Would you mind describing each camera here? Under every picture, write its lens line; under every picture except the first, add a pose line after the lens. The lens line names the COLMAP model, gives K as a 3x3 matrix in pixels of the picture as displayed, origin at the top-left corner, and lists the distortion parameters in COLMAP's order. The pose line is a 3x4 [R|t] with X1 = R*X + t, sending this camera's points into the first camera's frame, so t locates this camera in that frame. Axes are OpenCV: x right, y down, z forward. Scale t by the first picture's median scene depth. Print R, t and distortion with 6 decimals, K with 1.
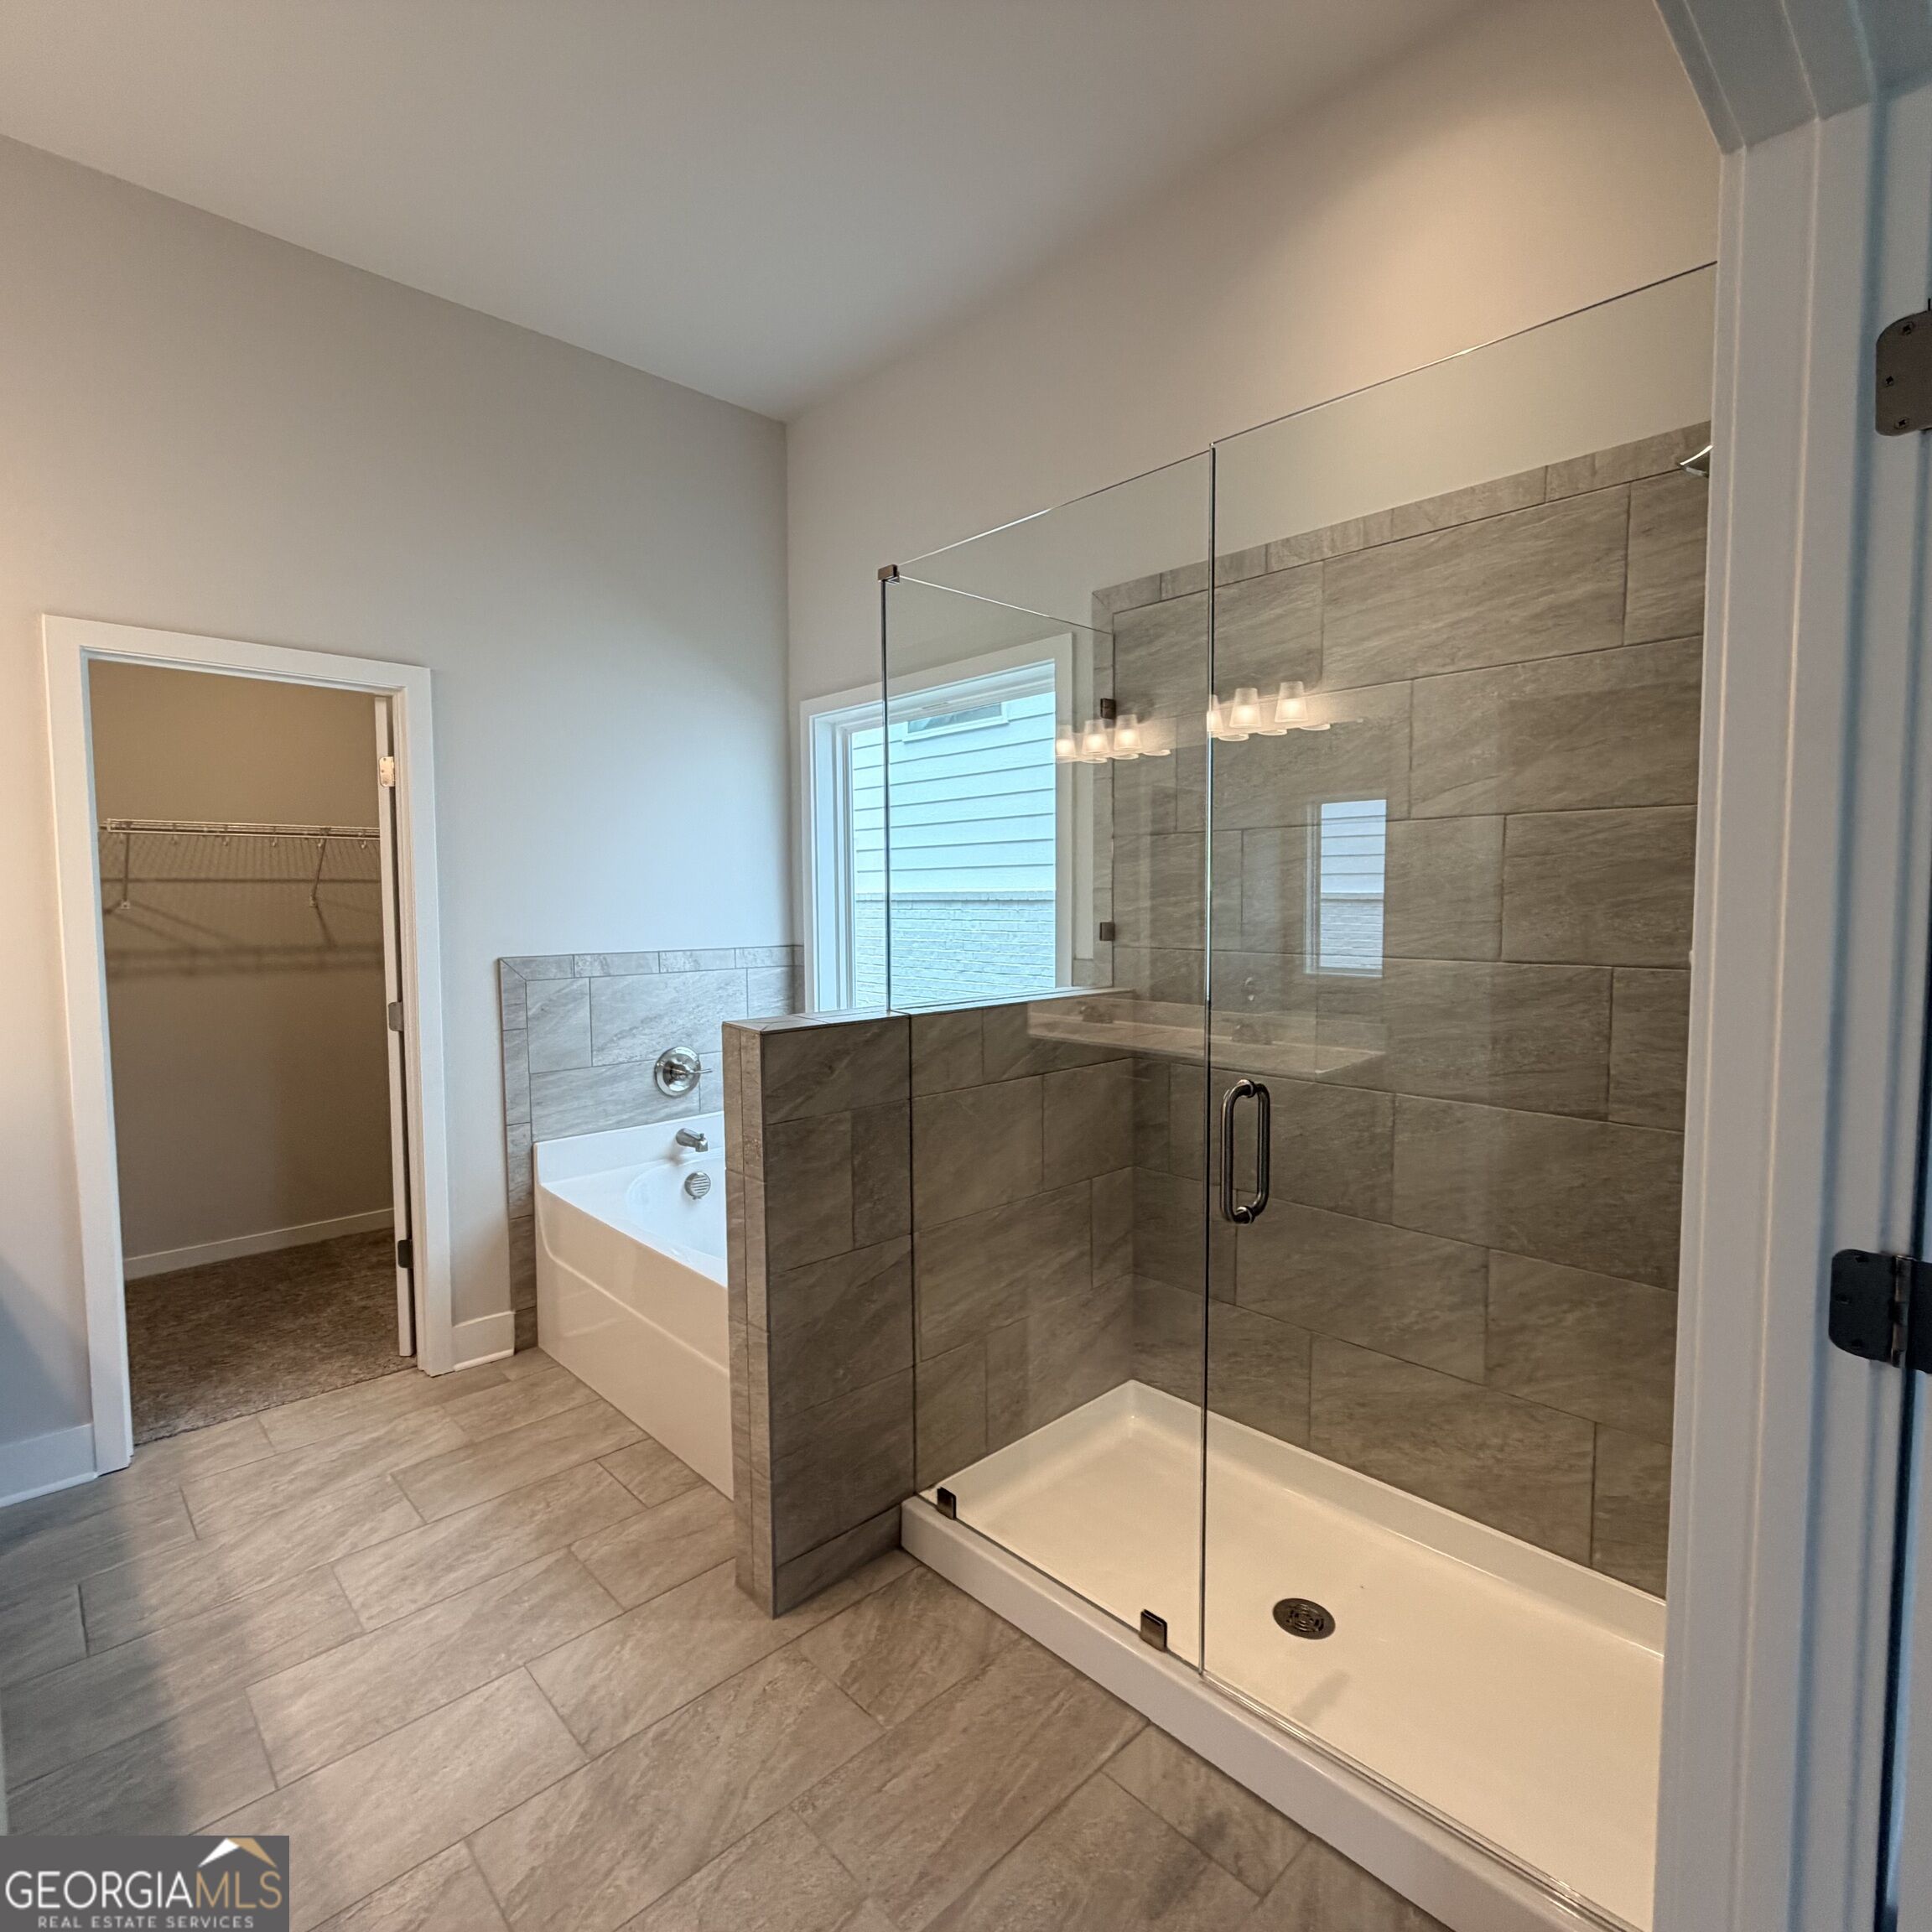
lens RADIAL K [[1027.9, 0, 957.8], [0, 1027.9, 964.8], [0, 0, 1]] dist [0.000135, 0.000056]
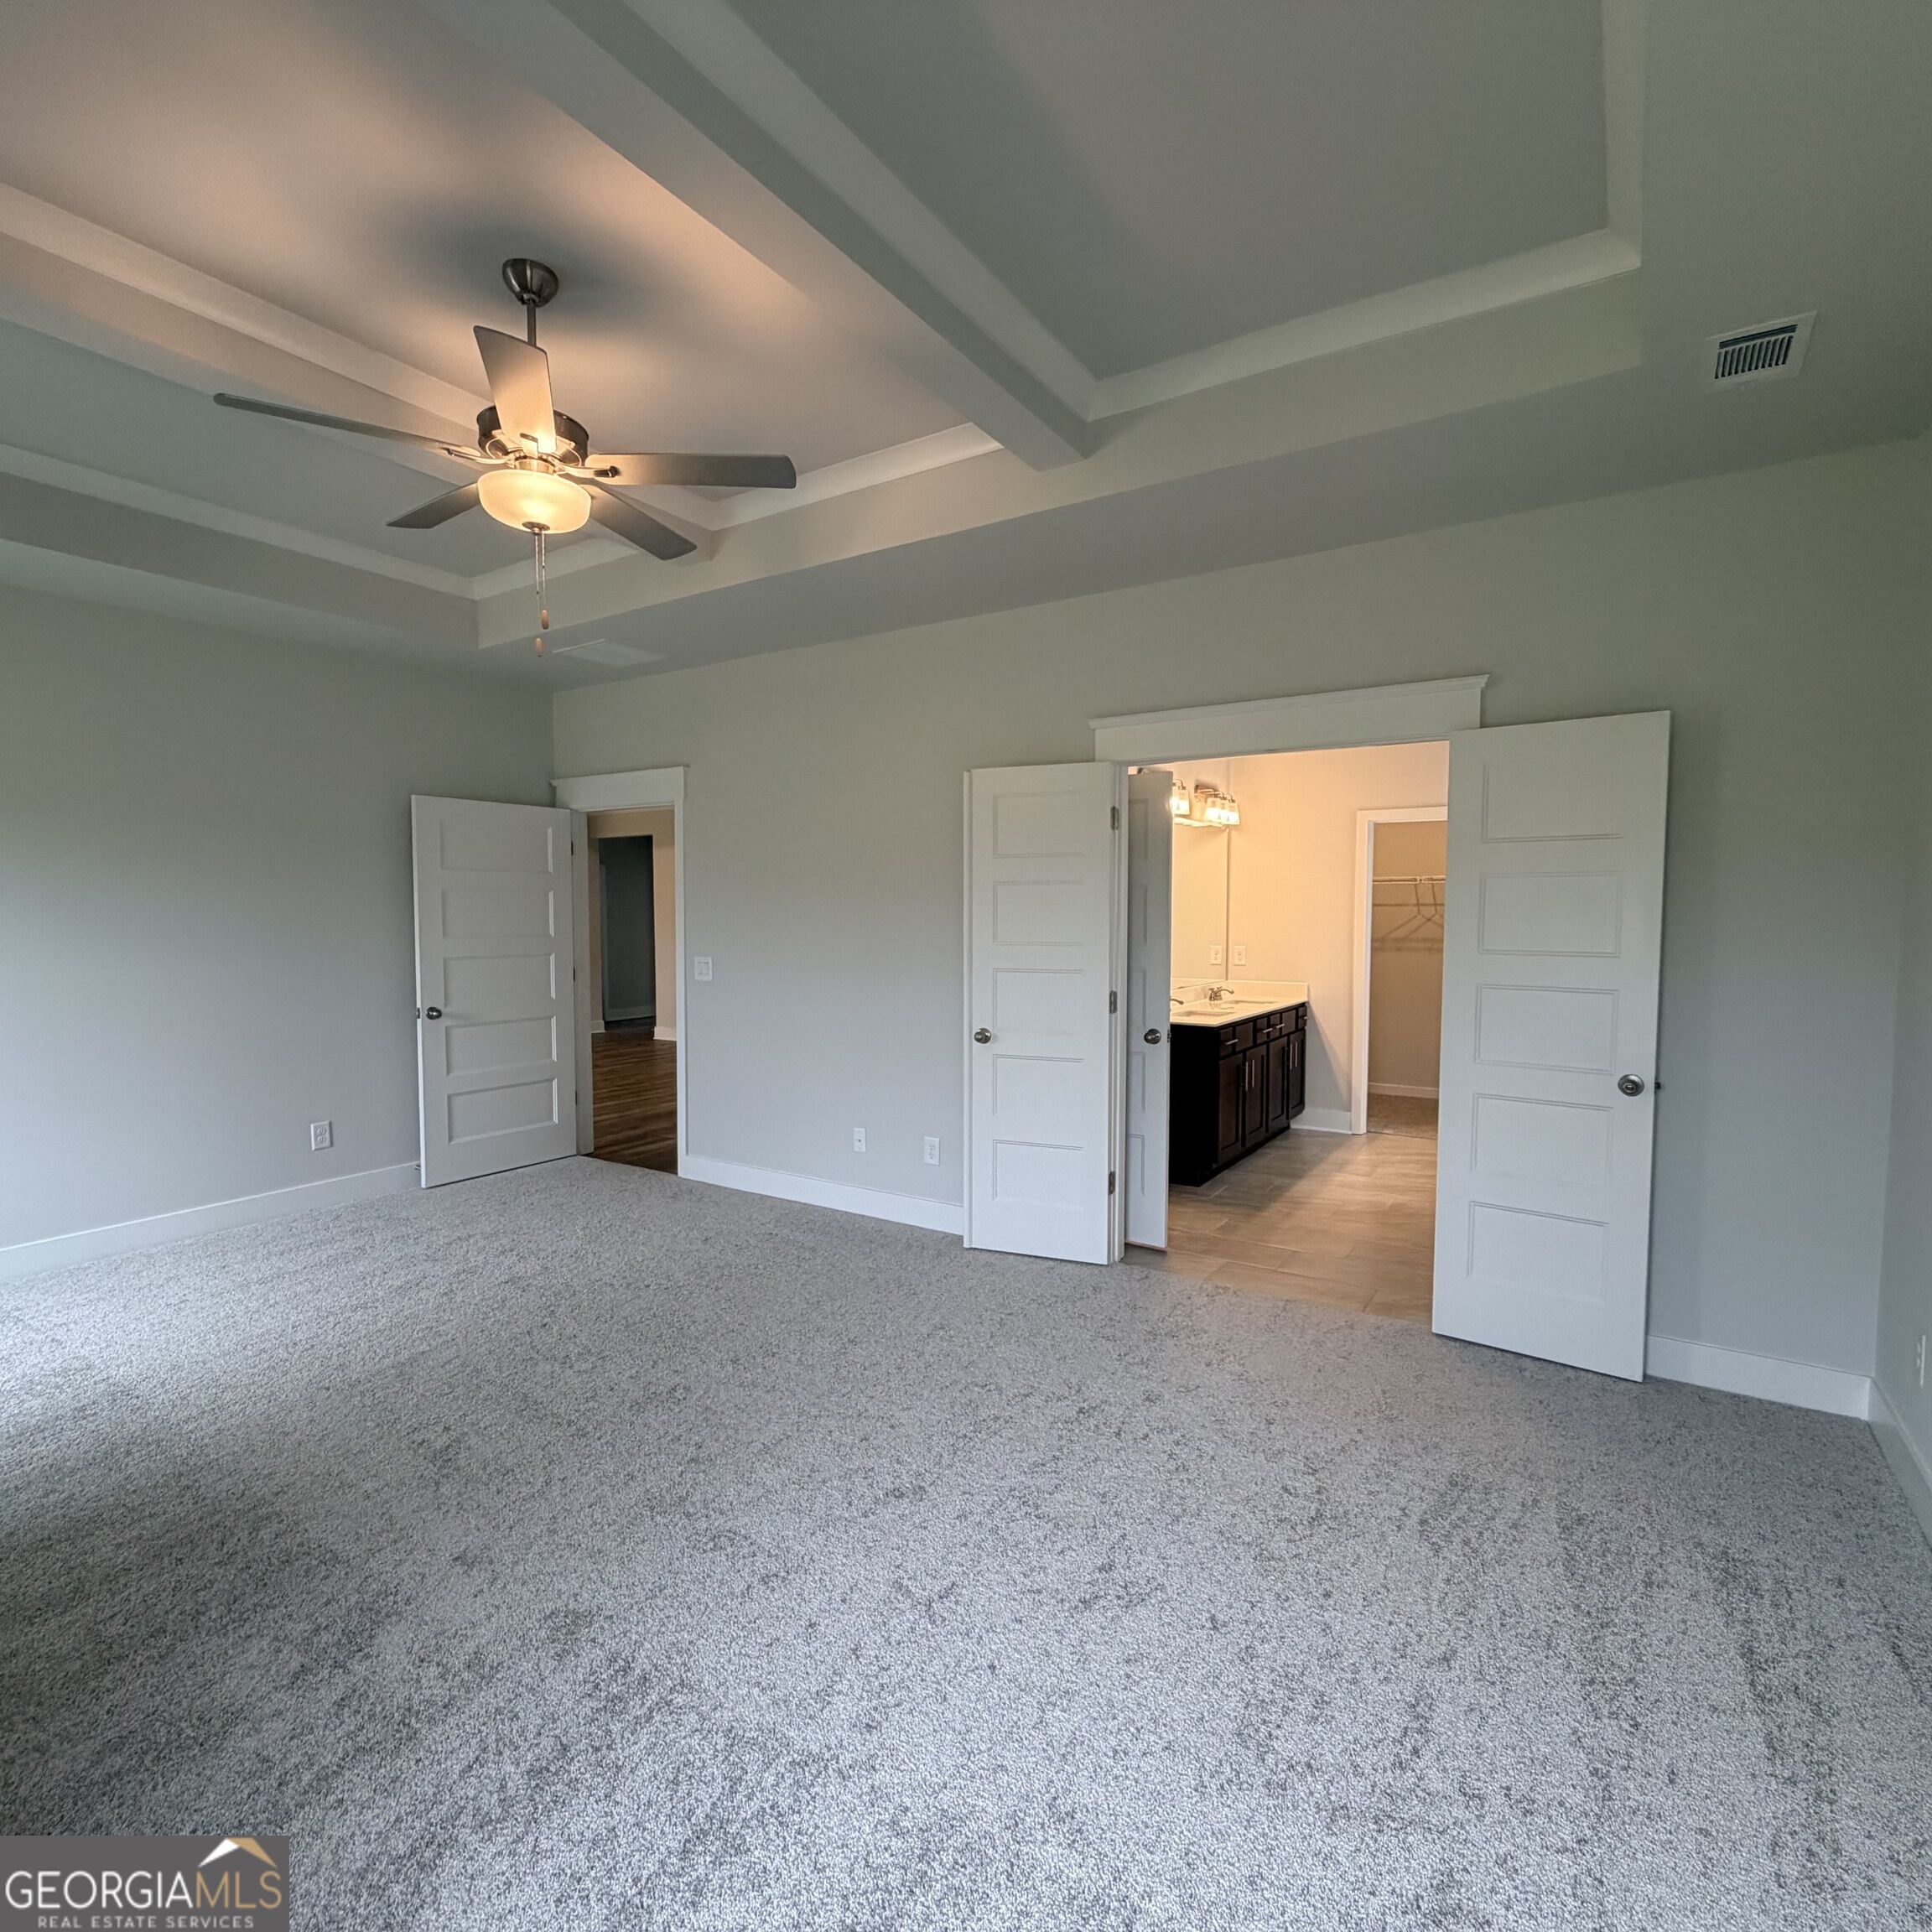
lens RADIAL K [[1027.9, 0, 955.5], [0, 1027.9, 962.3], [0, 0, 1]] dist [0.000135, 0.000056]
pose [[0.233086, 0.054653, -0.970919, 1.579492], [-0.063366, 0.997151, 0.040918, 0.017318], [0.970389, 0.051986, 0.235885, -0.680456]]
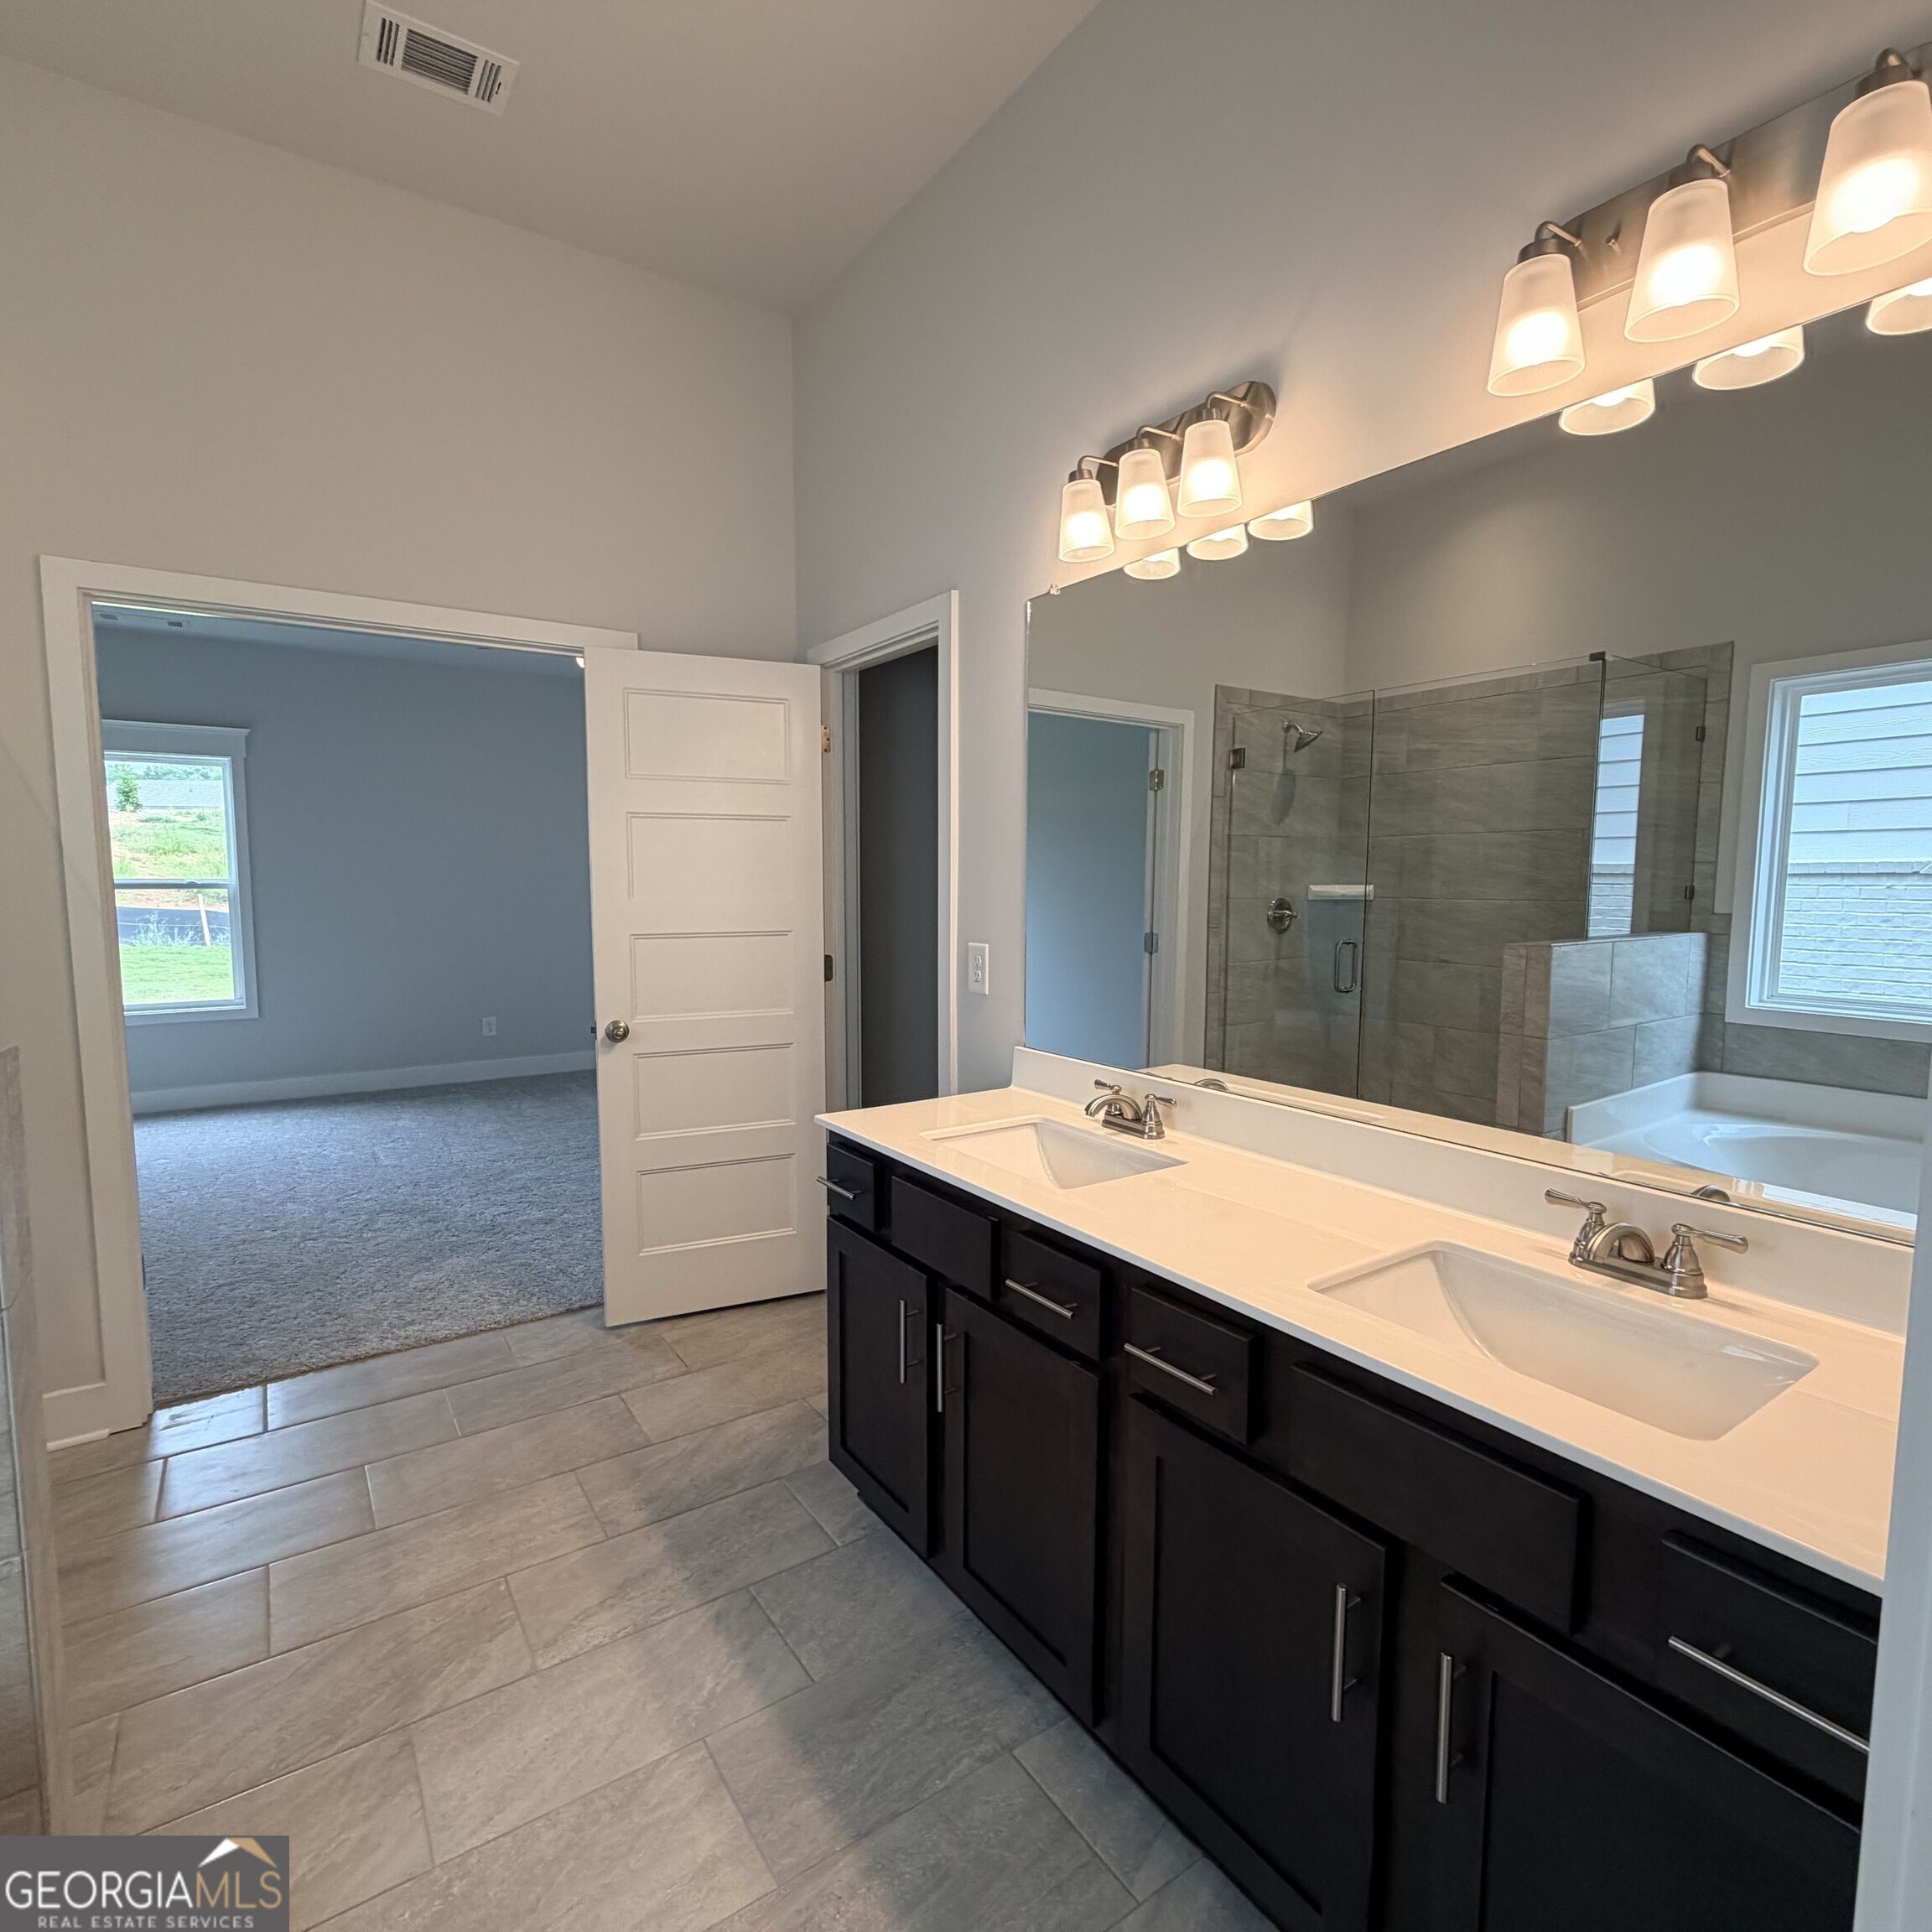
lens RADIAL K [[1027.9, 0, 961.2], [0, 1027.9, 966.3], [0, 0, 1]] dist [0.000135, 0.000056]
pose [[-0.987691, -0.007606, 0.156233, -0.741425], [0.015706, 0.988947, 0.147438, -0.060991], [-0.155628, 0.148077, -0.976654, 1.277808]]
